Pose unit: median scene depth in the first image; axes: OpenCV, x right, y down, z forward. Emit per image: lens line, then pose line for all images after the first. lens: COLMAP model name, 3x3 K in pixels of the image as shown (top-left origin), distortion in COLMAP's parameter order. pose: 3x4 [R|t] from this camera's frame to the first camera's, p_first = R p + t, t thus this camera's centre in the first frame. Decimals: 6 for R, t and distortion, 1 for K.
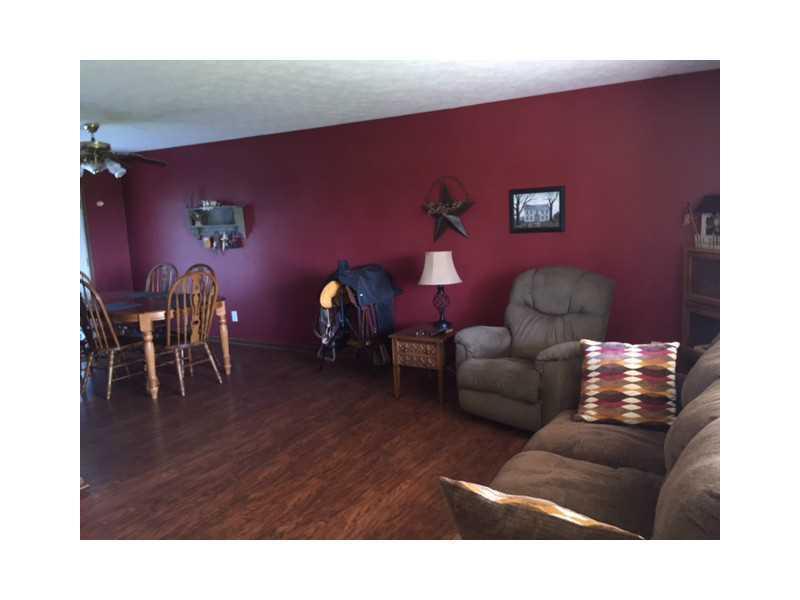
lens RADIAL K [[559.2, 0, 398.3], [0, 559.2, 298.5], [0, 0, 1]] dist [0.007460, -0.000198]
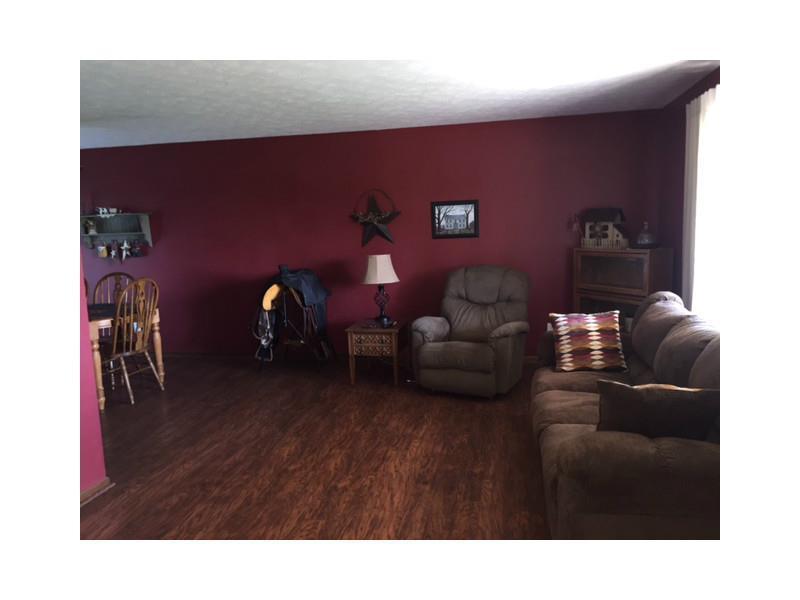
lens RADIAL K [[559.2, 0, 398.3], [0, 559.2, 298.5], [0, 0, 1]] dist [0.007460, -0.000198]
pose [[0.947619, -0.035656, 0.317407, -0.256816], [0.042869, 0.998956, -0.015767, 0.024885], [-0.316513, 0.028548, 0.948158, -0.091201]]
